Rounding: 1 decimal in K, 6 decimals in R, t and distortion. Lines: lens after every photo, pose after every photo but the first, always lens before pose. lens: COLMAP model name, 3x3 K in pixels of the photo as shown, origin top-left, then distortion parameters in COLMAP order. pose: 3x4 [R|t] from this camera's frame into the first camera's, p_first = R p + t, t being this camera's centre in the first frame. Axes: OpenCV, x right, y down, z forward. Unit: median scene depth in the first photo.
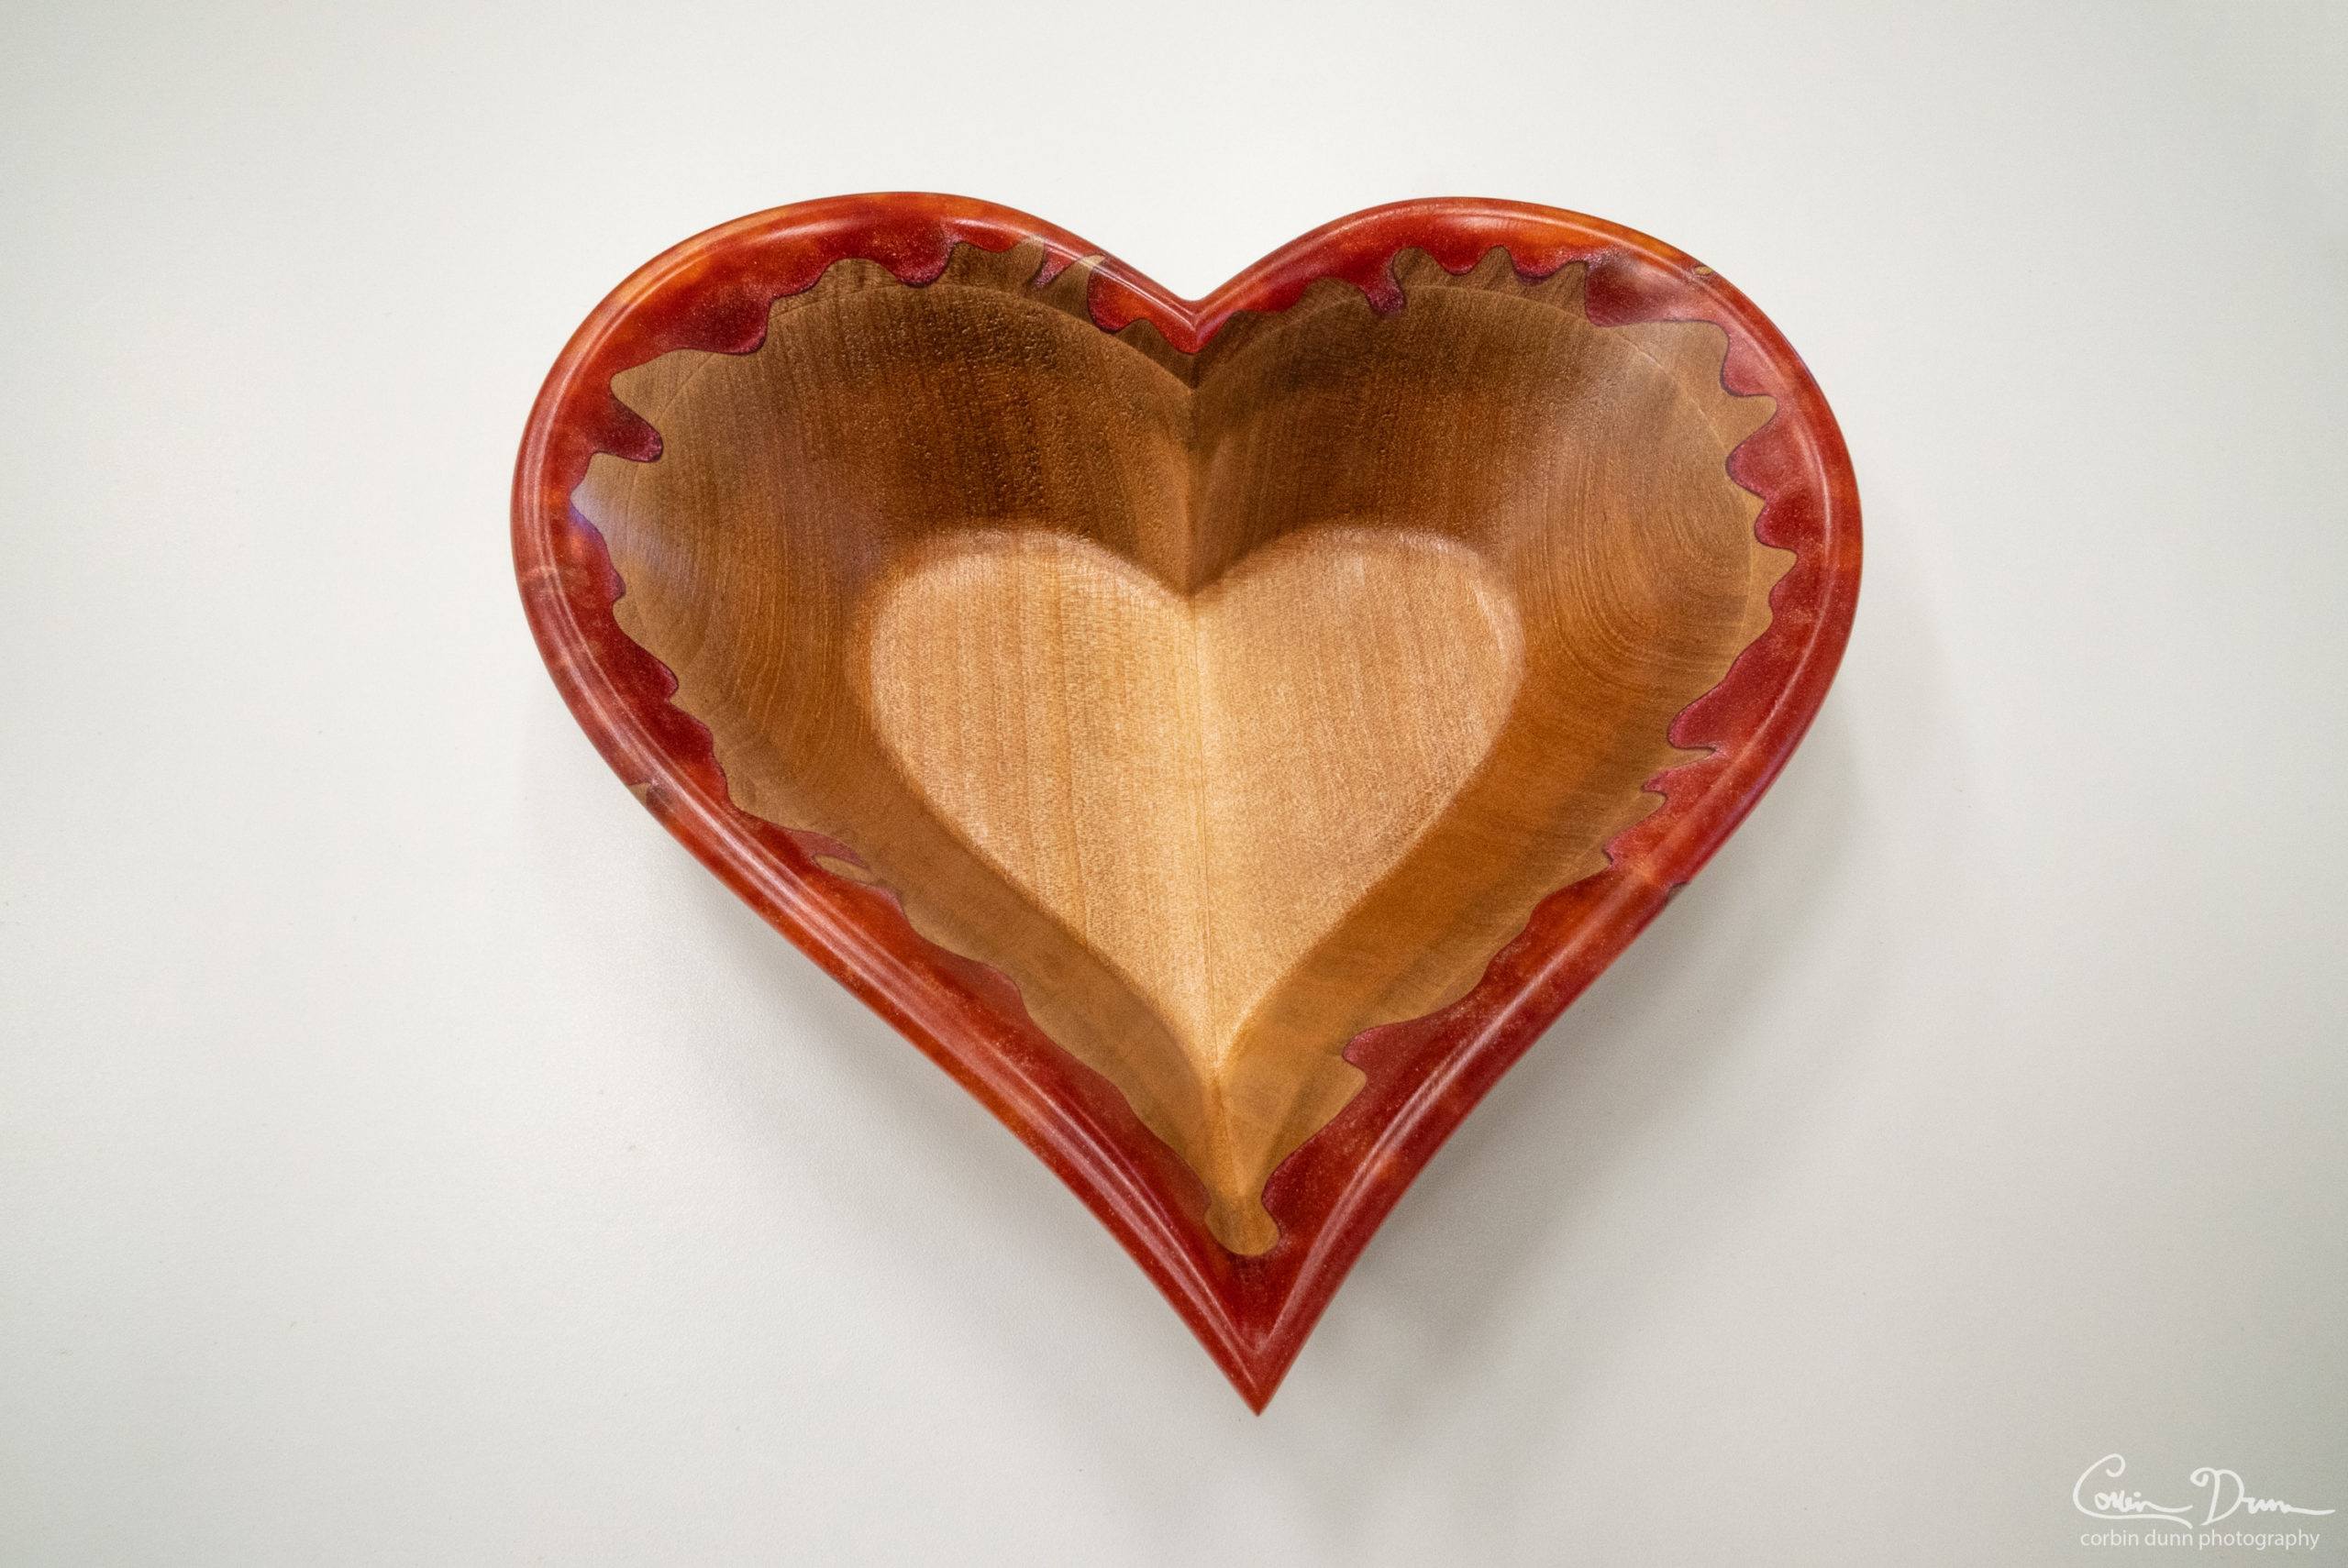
lens RADIAL K [[1612.2, 0, 1162.8], [0, 1612.2, 766.3], [0, 0, 1]] dist [-0.078866, -0.000644]
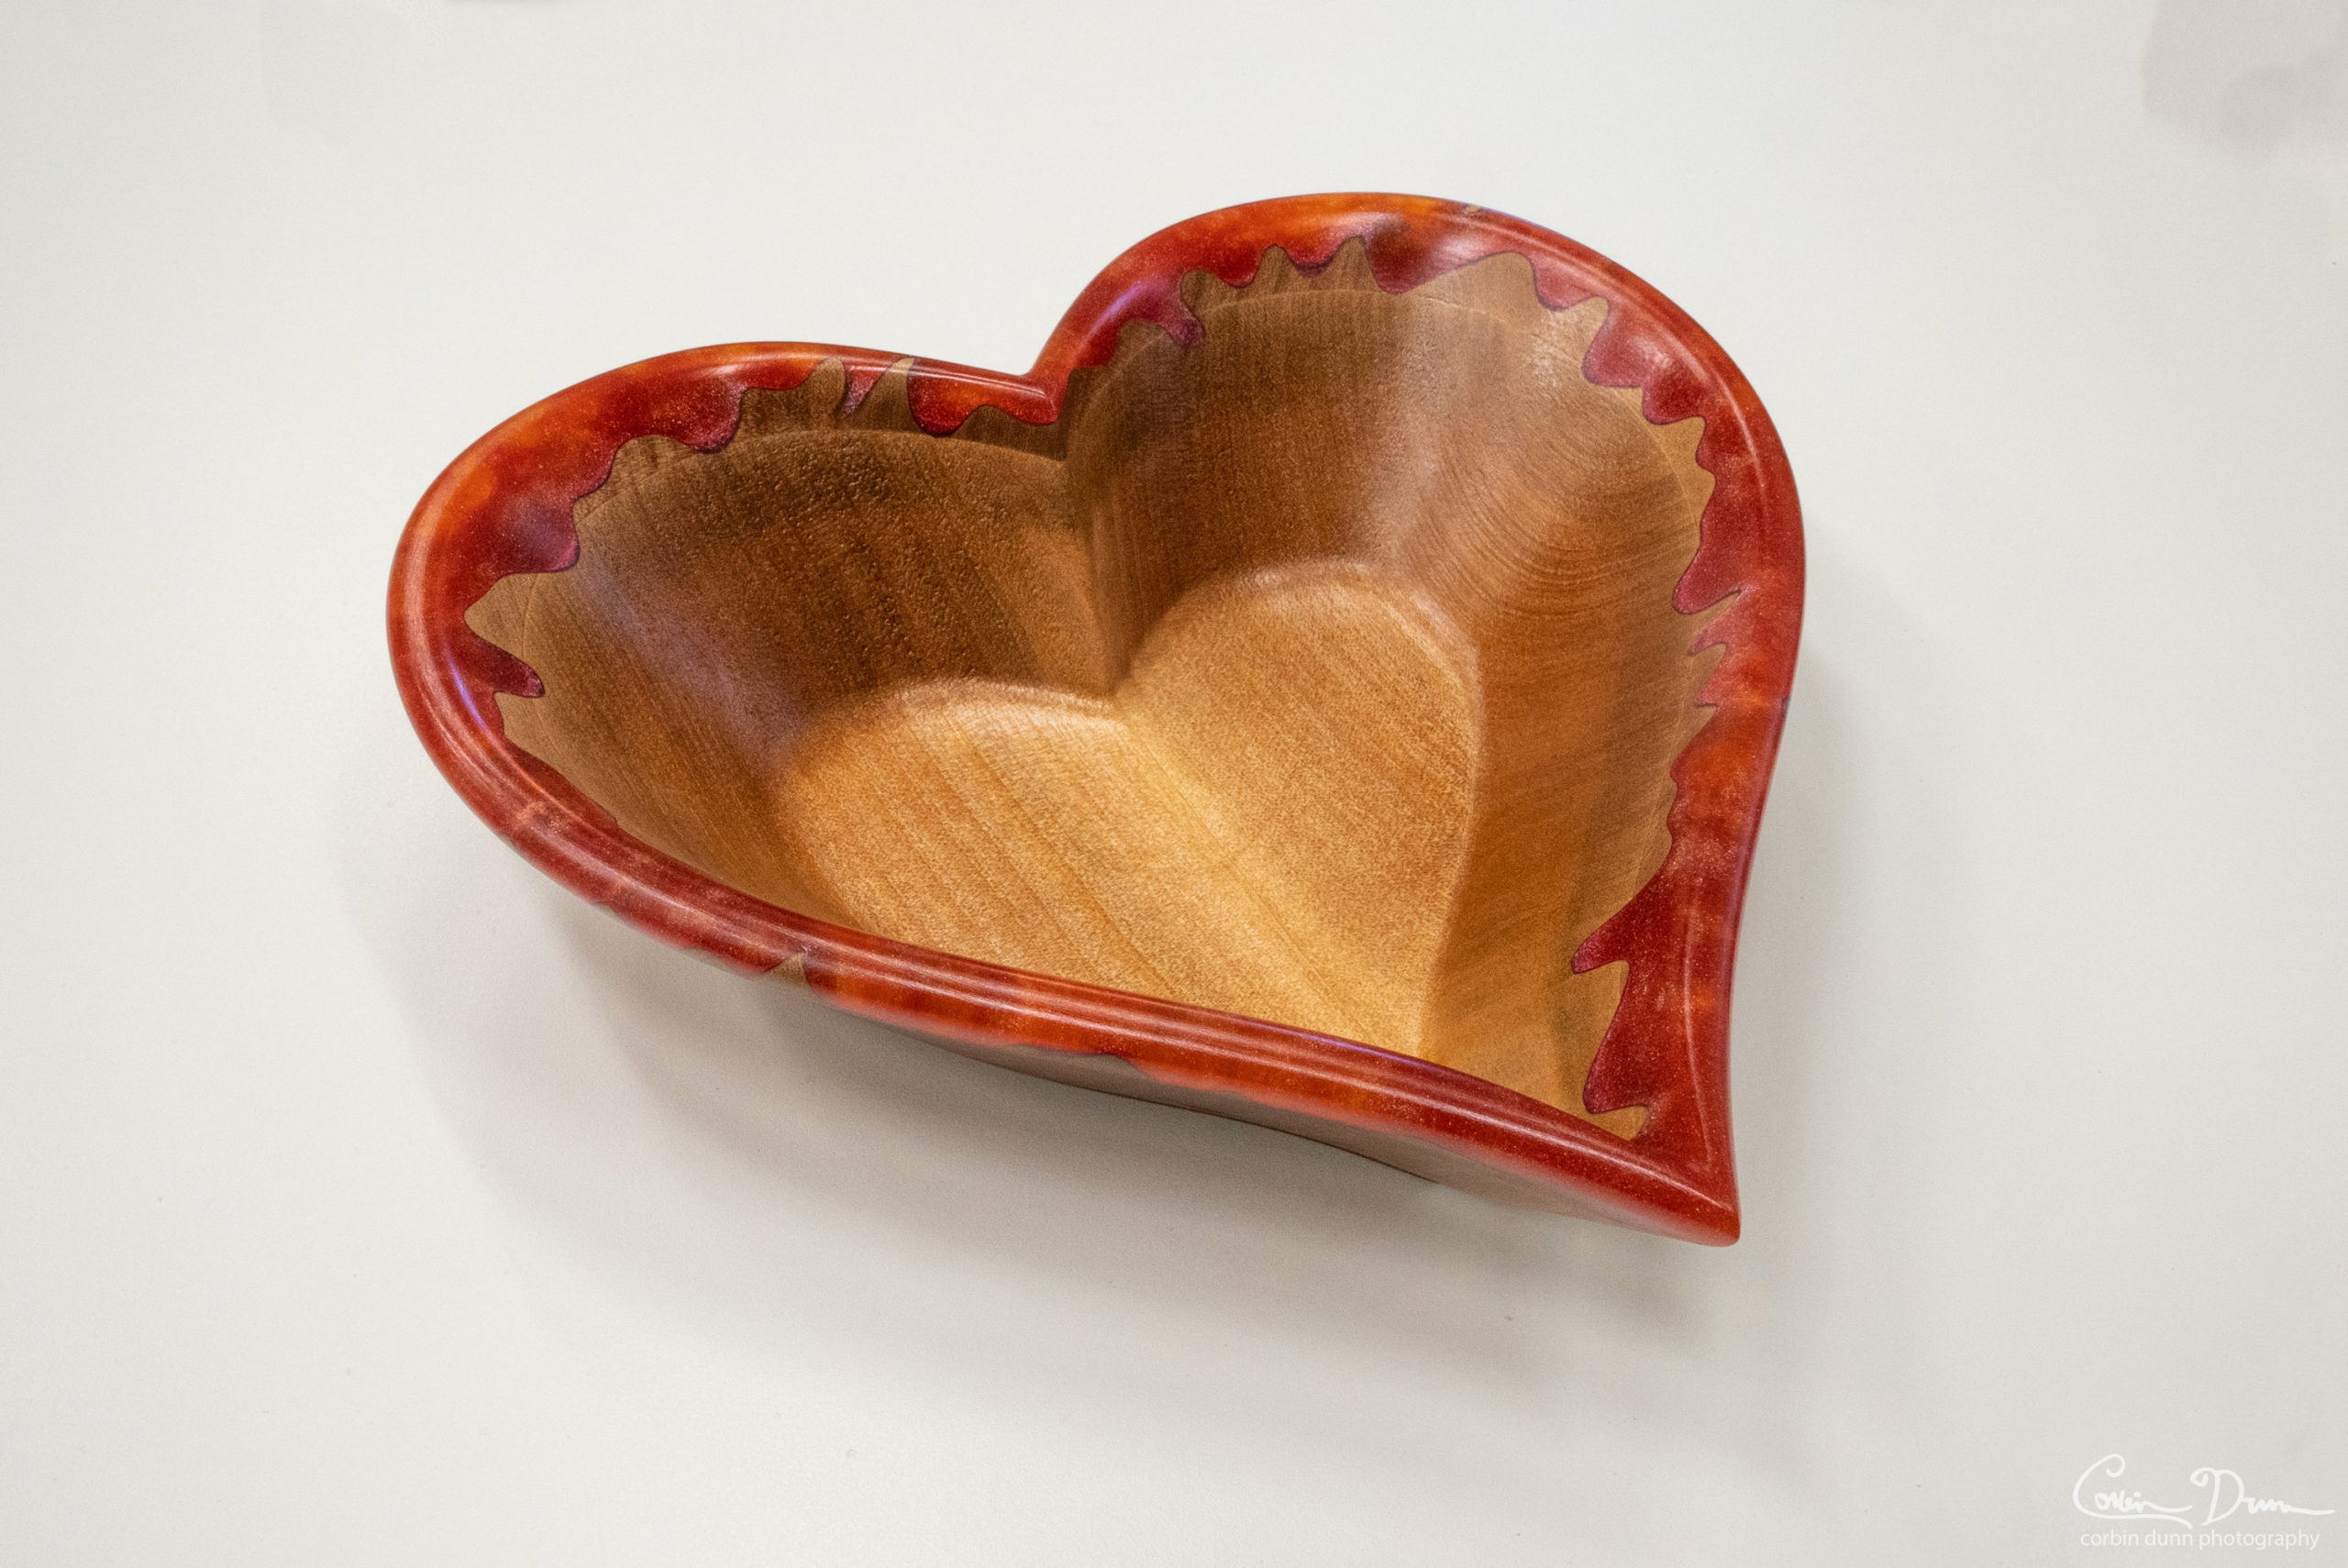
lens RADIAL K [[2493.8, 0, 1185.9], [0, 2493.8, 793.0], [0, 0, 1]] dist [0.069486, 0.000000]
pose [[0.882546, -0.324932, 0.339899, -0.447130], [0.393905, 0.905642, -0.157010, 0.179853], [-0.256809, 0.272456, 0.927263, -0.270711]]
